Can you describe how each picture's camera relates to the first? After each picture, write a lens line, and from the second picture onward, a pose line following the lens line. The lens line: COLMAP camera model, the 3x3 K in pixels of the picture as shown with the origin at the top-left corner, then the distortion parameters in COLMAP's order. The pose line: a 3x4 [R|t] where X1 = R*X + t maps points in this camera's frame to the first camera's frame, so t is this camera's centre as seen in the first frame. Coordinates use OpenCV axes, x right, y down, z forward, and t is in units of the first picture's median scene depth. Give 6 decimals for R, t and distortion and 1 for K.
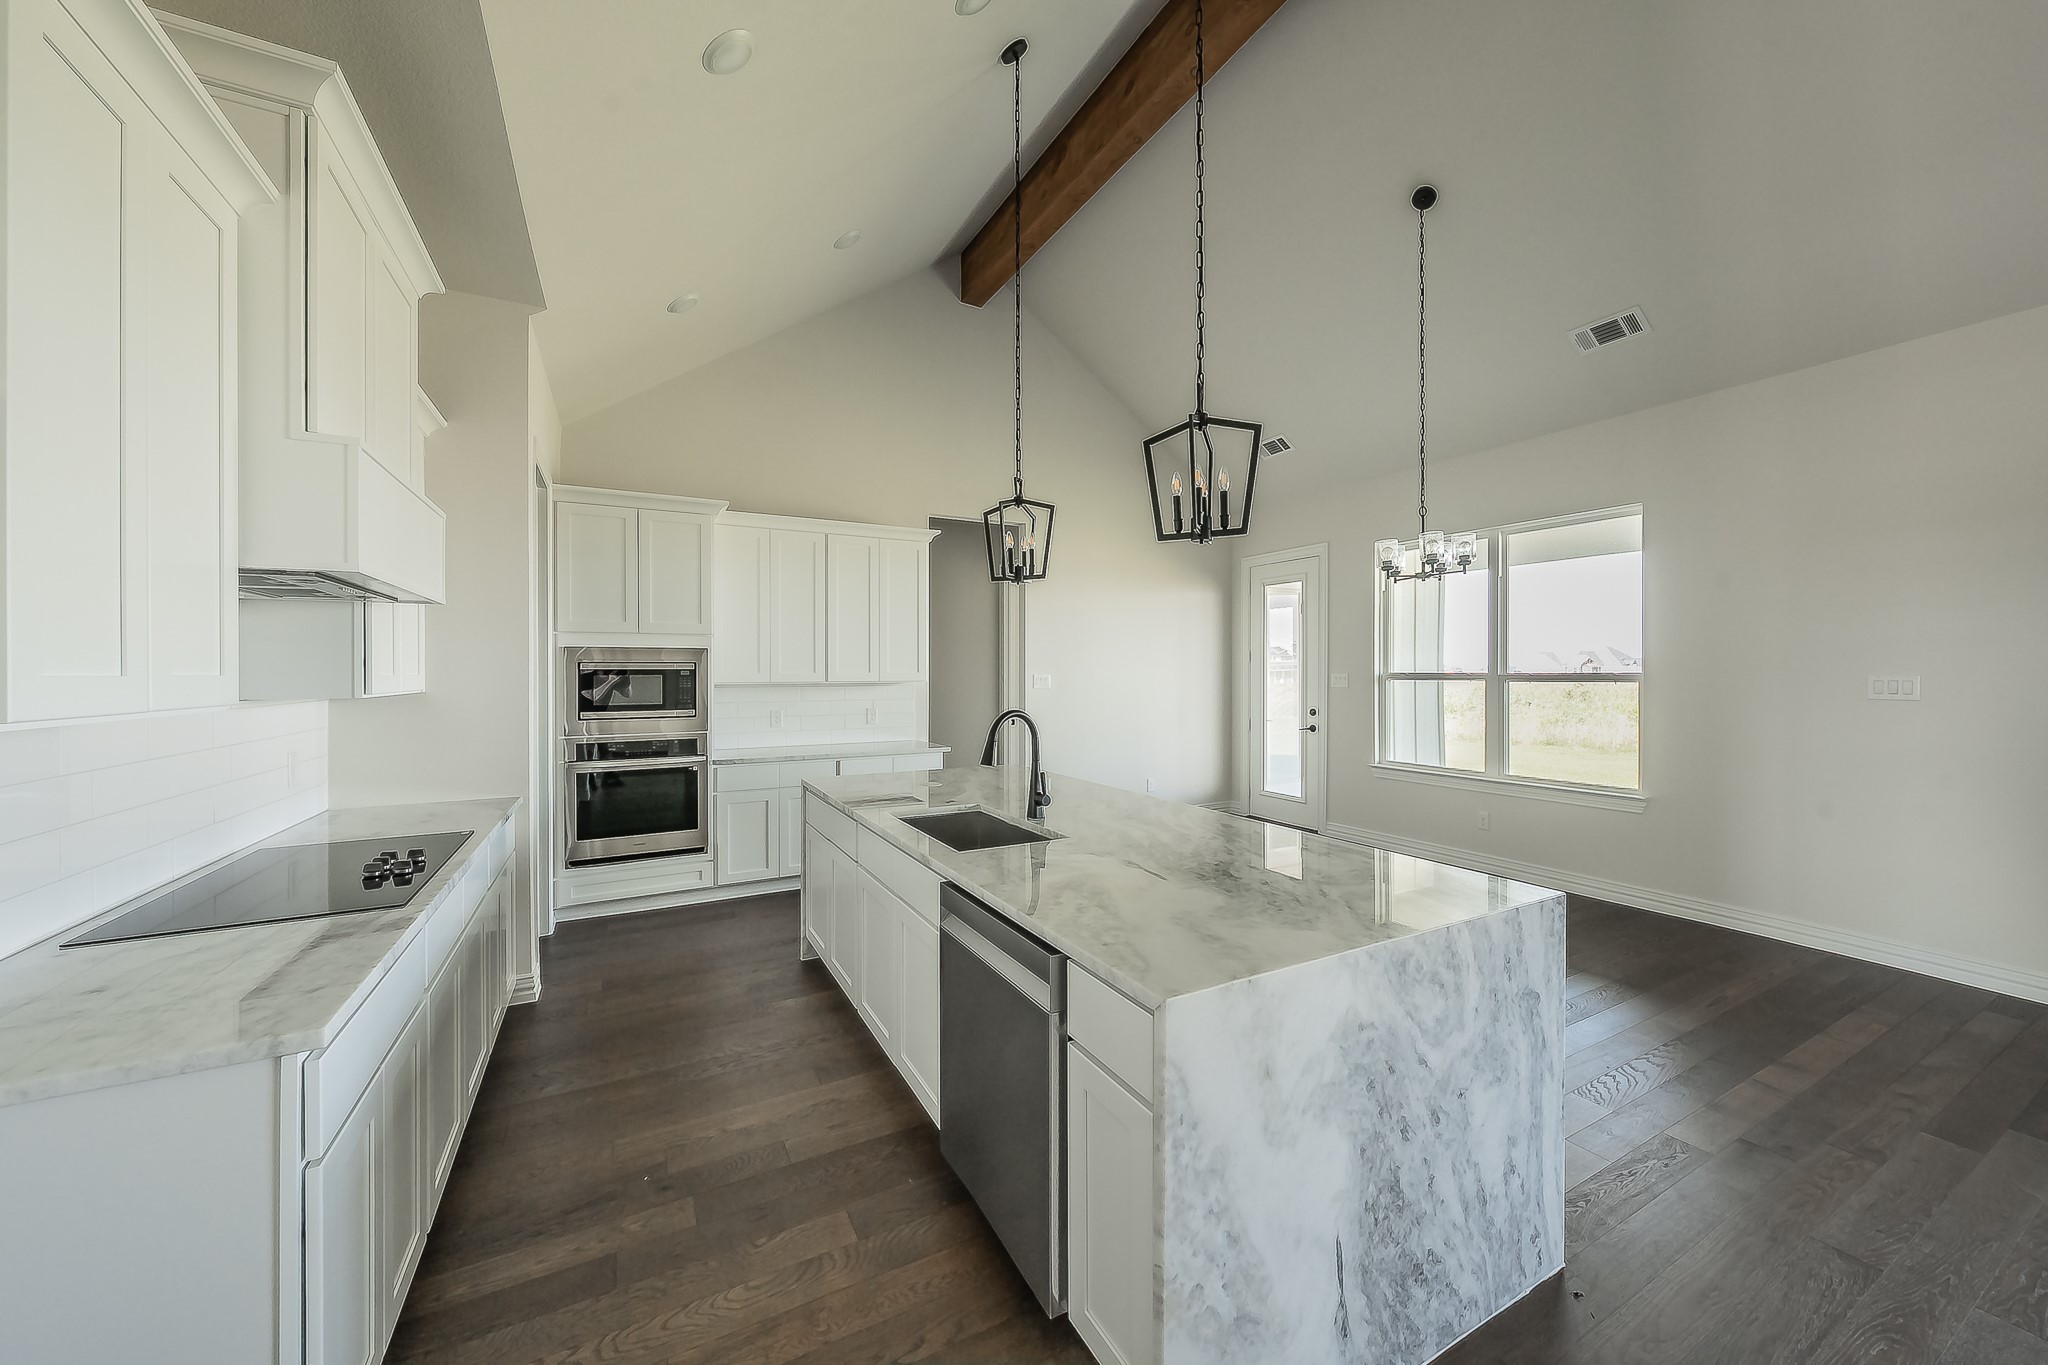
lens RADIAL K [[736.3, 0, 1019.3], [0, 736.3, 675.4], [0, 0, 1]] dist [-0.001103, -0.000018]
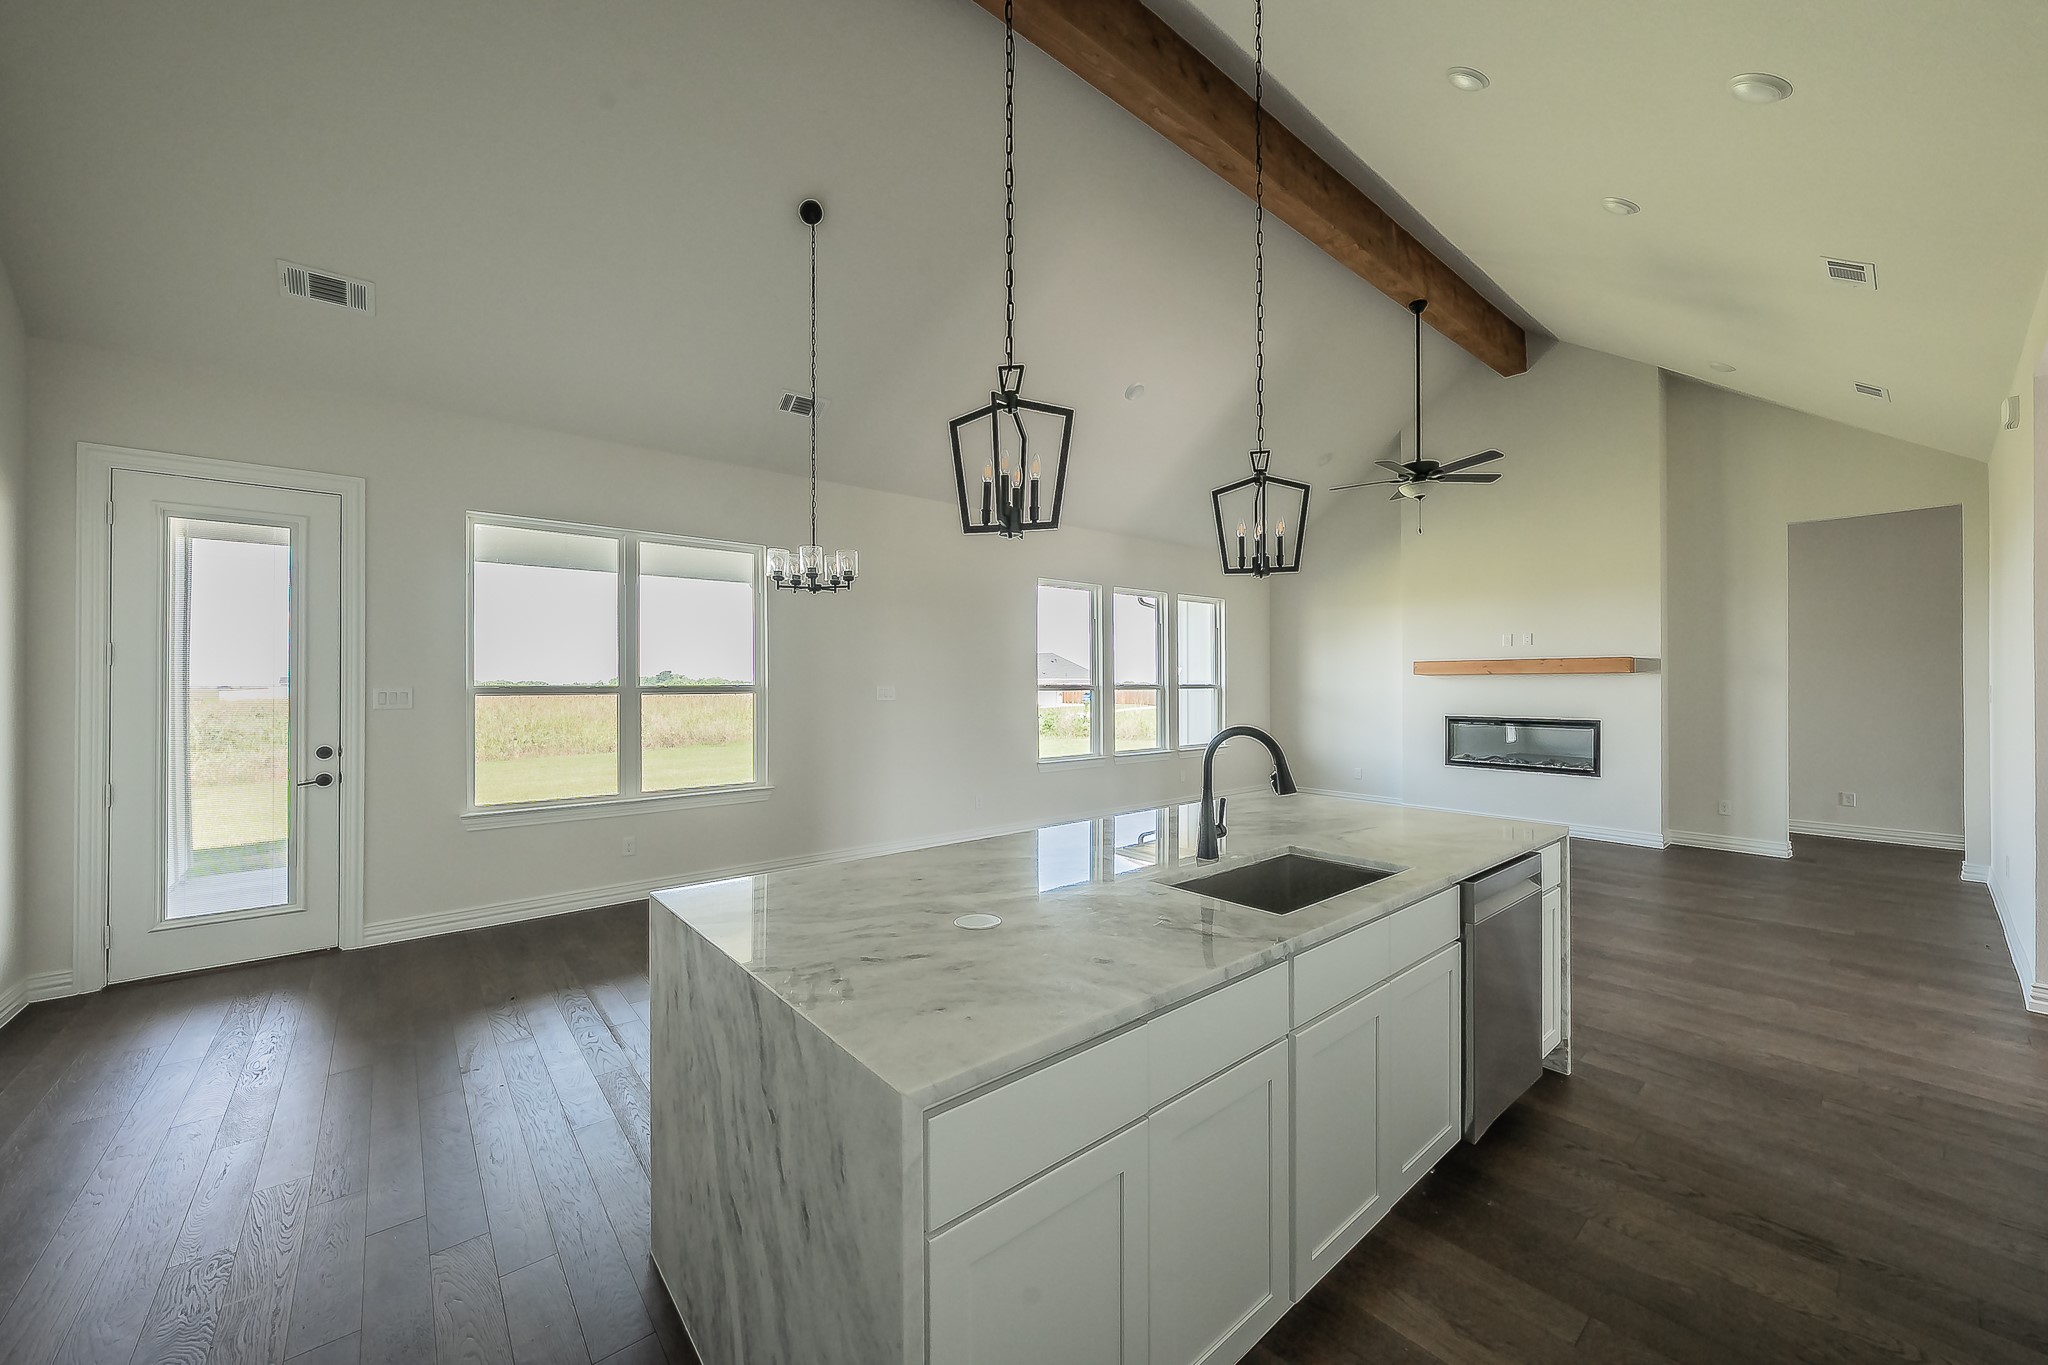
lens RADIAL K [[756.4, 0, 1017.0], [0, 756.4, 682.8], [0, 0, 1]] dist [-0.001248, 0.000167]
pose [[-0.199886, 0.002583, 0.979816, -0.503991], [0.007781, 0.999969, -0.001048, -0.002780], [-0.979788, 0.007414, -0.199900, 0.906629]]
